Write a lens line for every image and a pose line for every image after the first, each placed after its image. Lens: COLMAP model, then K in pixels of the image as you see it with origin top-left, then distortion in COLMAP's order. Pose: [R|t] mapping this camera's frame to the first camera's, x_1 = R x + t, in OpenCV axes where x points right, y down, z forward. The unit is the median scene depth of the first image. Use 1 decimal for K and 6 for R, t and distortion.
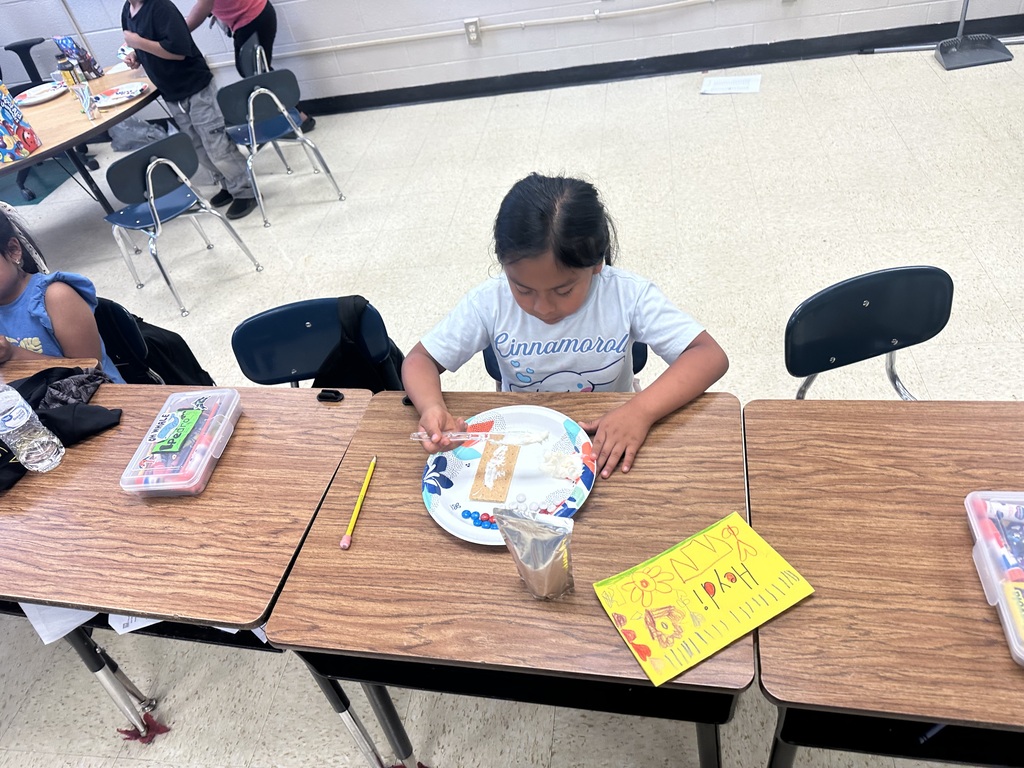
lens RADIAL K [[706.2, 0, 517.9], [0, 706.2, 389.2], [0, 0, 1]] dist [0.003908, -0.015083]
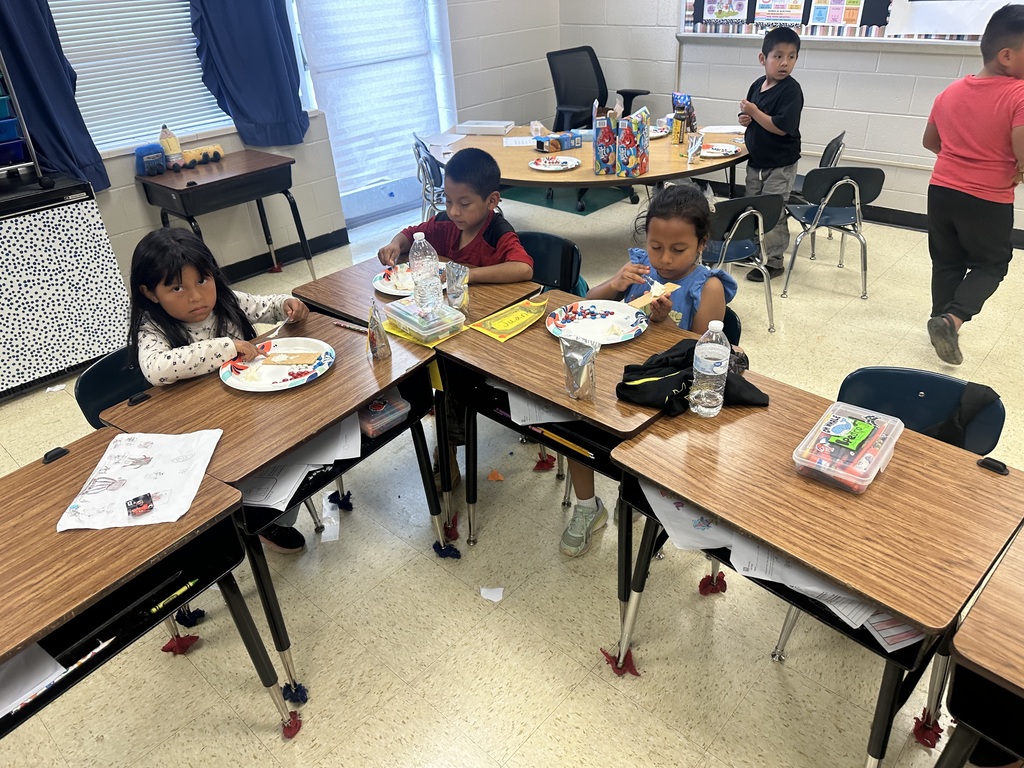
lens RADIAL K [[706.2, 0, 512.4], [0, 706.2, 383.0], [0, 0, 1]] dist [0.003908, -0.015083]
pose [[0.809295, 0.393252, -0.436343, -0.354291], [-0.447961, 0.893692, -0.025406, 0.194539], [0.379965, 0.216026, 0.899422, -0.159160]]
